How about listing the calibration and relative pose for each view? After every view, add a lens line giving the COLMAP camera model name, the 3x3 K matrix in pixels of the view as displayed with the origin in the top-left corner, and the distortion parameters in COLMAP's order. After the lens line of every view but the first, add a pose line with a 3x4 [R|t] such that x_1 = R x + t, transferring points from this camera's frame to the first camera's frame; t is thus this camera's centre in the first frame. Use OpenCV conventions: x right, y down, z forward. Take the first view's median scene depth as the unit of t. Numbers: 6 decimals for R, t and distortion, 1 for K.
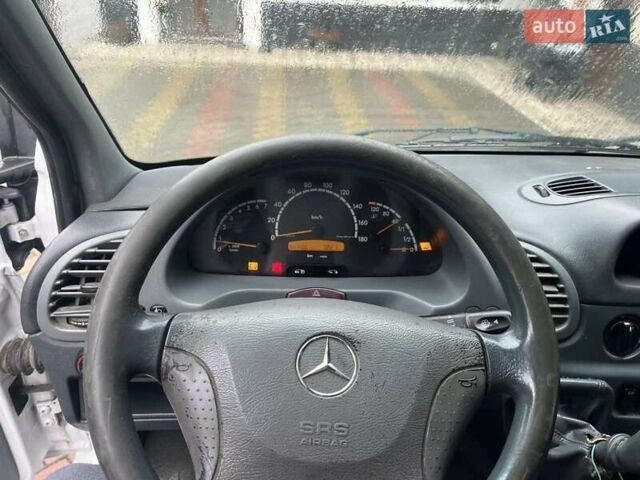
lens RADIAL K [[484.7, 0, 317.7], [0, 484.7, 239.5], [0, 0, 1]] dist [0.081547, -0.119389]
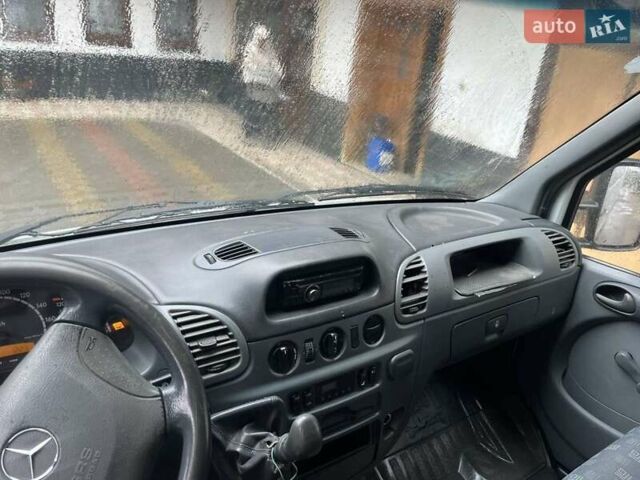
lens RADIAL K [[491.9, 0, 320.0], [0, 491.9, 240.0], [0, 0, 1]] dist [0.024769, -0.004917]
pose [[0.863224, -0.158171, 0.479402, 0.116203], [0.191375, 0.981296, -0.020832, -0.074117], [-0.467140, 0.109728, 0.877348, -0.270066]]
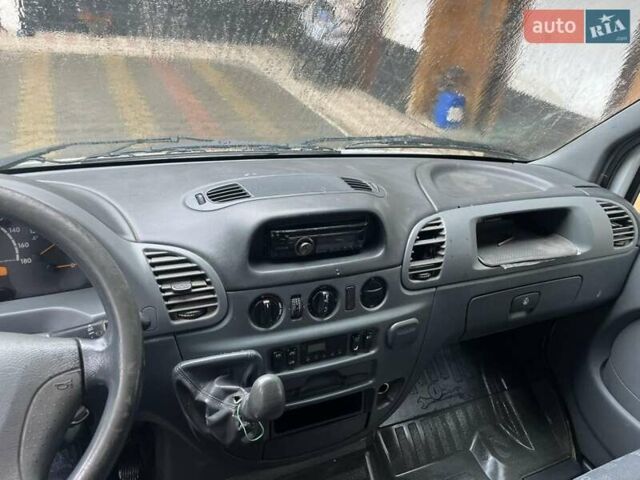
lens RADIAL K [[487.5, 0, 316.6], [0, 487.5, 238.9], [0, 0, 1]] dist [0.068041, -0.101624]
pose [[0.933302, -0.115073, 0.340155, 0.344979], [0.104839, 0.993312, 0.048381, -0.035770], [-0.343447, -0.009493, 0.939124, -0.218910]]
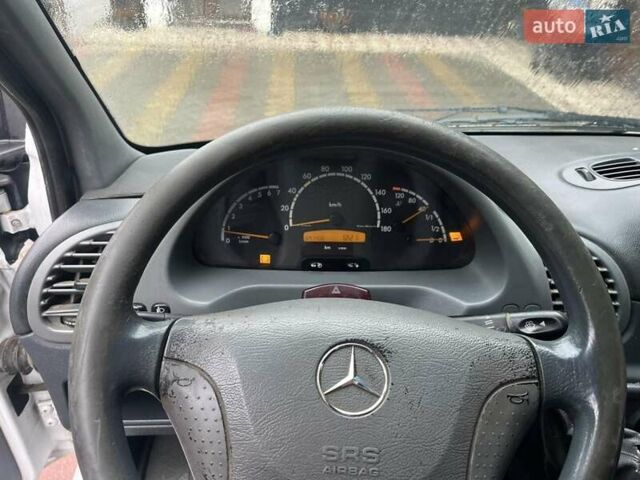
lens RADIAL K [[487.5, 0, 316.6], [0, 487.5, 238.9], [0, 0, 1]] dist [0.068041, -0.101624]
pose [[0.999702, -0.002637, -0.024270, -0.015050], [0.003227, 0.999700, 0.024285, -0.004871], [0.024198, -0.024356, 0.999410, 0.096042]]
